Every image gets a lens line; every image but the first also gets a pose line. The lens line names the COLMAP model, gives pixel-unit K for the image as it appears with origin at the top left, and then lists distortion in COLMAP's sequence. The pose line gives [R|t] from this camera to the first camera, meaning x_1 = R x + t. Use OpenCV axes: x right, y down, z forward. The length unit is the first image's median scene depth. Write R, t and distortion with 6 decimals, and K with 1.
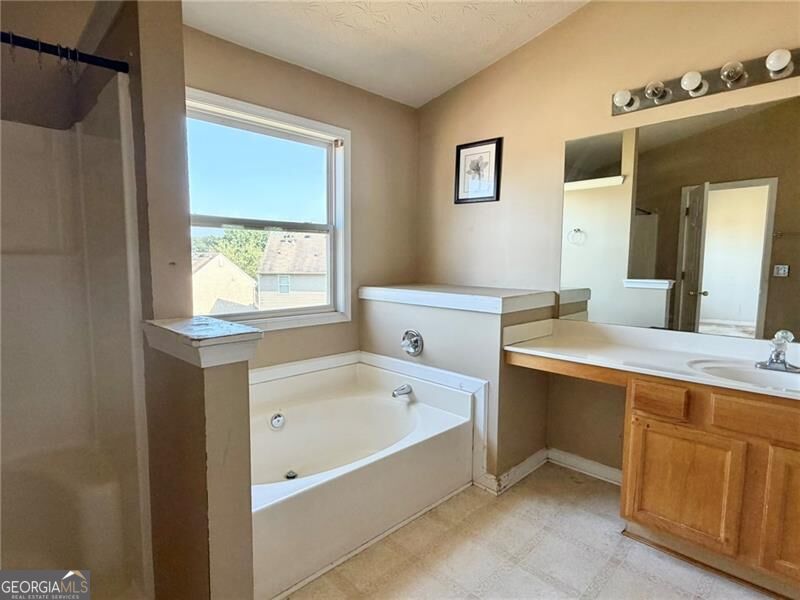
lens RADIAL K [[432.1, 0, 397.5], [0, 432.1, 301.2], [0, 0, 1]] dist [-0.001183, -0.000331]
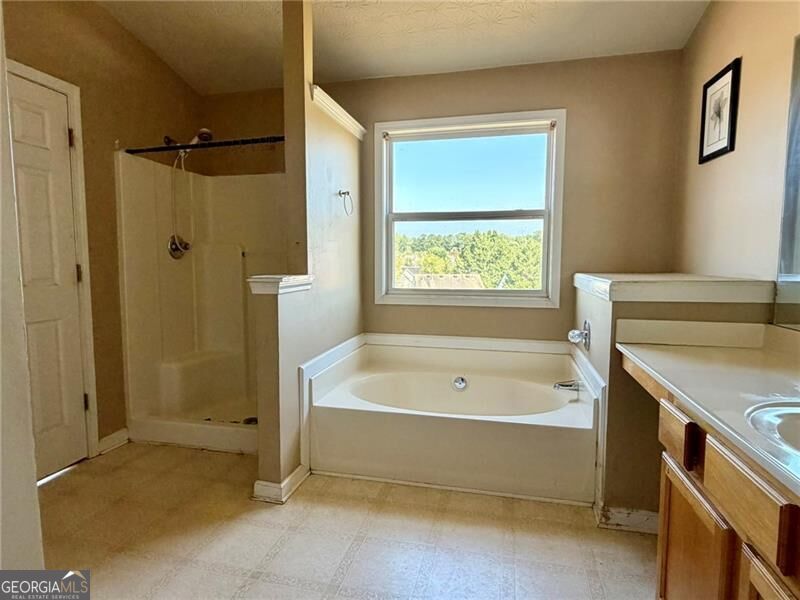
lens RADIAL K [[464.6, 0, 398.5], [0, 464.6, 301.0], [0, 0, 1]] dist [-0.000104, -0.000403]
pose [[0.522181, 0.068771, -0.850057, 0.594166], [-0.077178, 0.996464, 0.033206, 0.023323], [0.849335, 0.048266, 0.525643, 0.163610]]
